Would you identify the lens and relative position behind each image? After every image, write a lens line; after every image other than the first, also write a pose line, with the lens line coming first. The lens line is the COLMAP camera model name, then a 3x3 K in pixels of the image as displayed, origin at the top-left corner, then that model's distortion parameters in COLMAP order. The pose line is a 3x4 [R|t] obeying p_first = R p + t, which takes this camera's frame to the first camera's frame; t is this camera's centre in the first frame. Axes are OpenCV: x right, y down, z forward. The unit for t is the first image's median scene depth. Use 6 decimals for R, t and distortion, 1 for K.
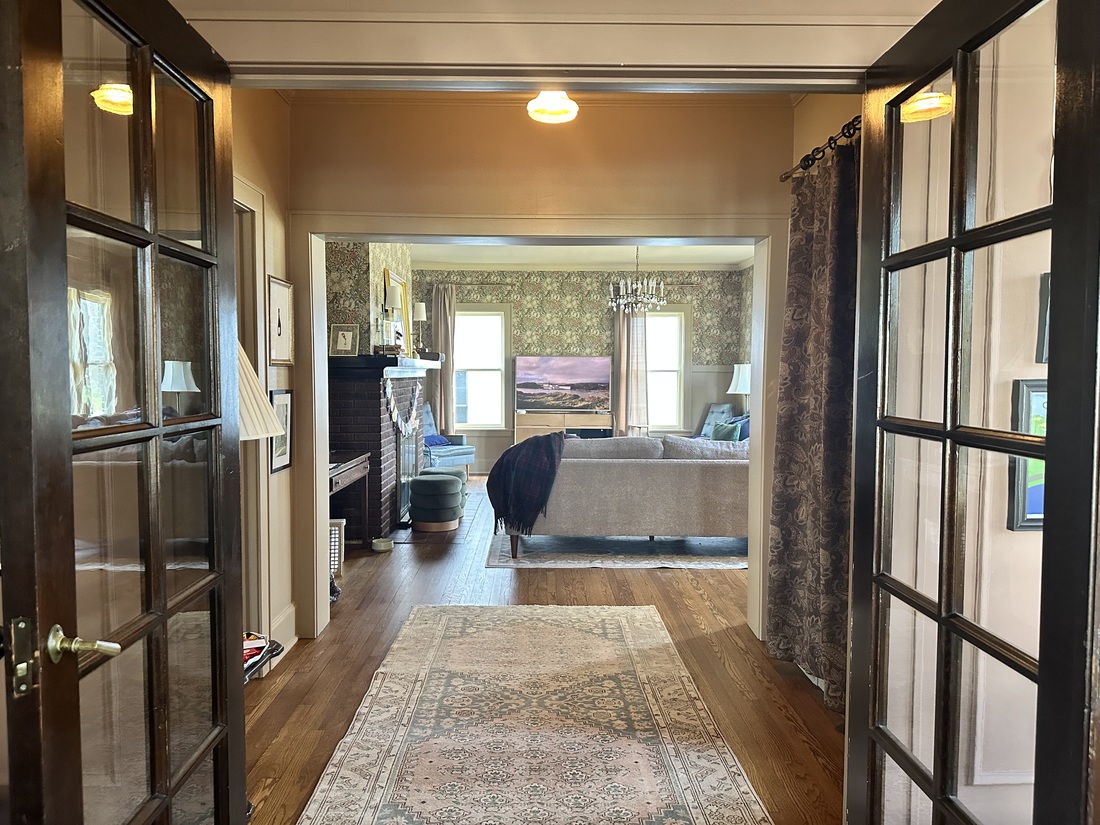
lens RADIAL K [[784.6, 0, 538.4], [0, 784.6, 403.1], [0, 0, 1]] dist [0.020553, -0.008438]
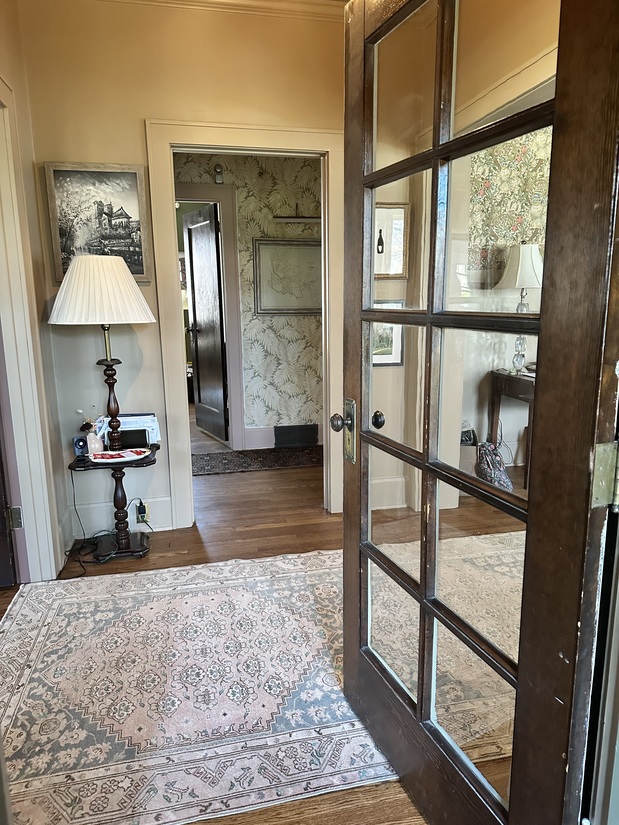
lens RADIAL K [[588.4, 0, 308.8], [0, 588.4, 412.0], [0, 0, 1]] dist [0.020553, -0.008438]
pose [[0.212332, 0.199269, -0.956665, 0.191708], [-0.028624, 0.979836, 0.197742, -0.006142], [0.976778, -0.014604, 0.213755, 0.251453]]
